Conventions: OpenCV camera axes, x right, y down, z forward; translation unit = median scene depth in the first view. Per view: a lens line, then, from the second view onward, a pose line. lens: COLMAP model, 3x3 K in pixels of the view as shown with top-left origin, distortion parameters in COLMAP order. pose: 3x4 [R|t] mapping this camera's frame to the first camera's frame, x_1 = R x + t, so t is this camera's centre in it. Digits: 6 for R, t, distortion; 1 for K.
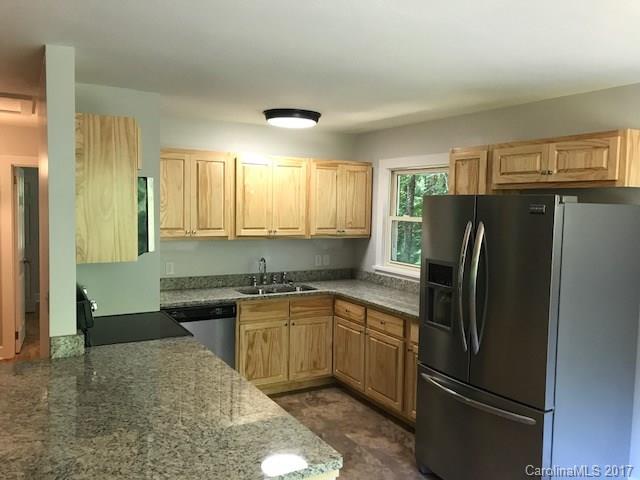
lens RADIAL K [[526.6, 0, 317.0], [0, 526.6, 236.0], [0, 0, 1]] dist [0.065083, -0.067783]
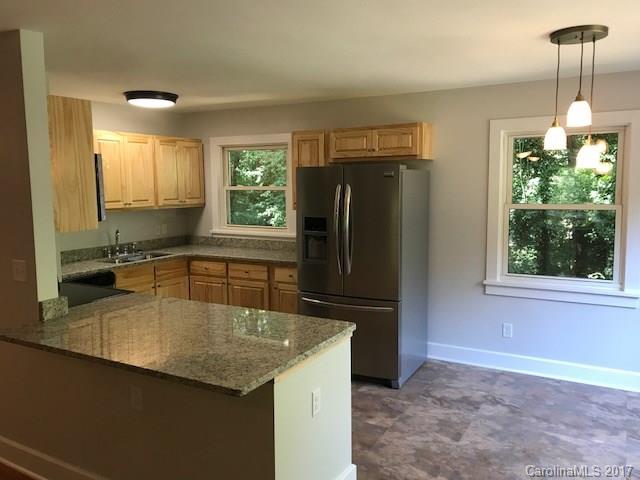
lens RADIAL K [[526.6, 0, 318.3], [0, 526.6, 241.4], [0, 0, 1]] dist [0.065083, -0.067783]
pose [[0.857802, -0.087748, 0.506434, -0.335454], [0.058973, 0.995615, 0.072618, 0.012864], [-0.510586, -0.032426, 0.859215, -0.136600]]
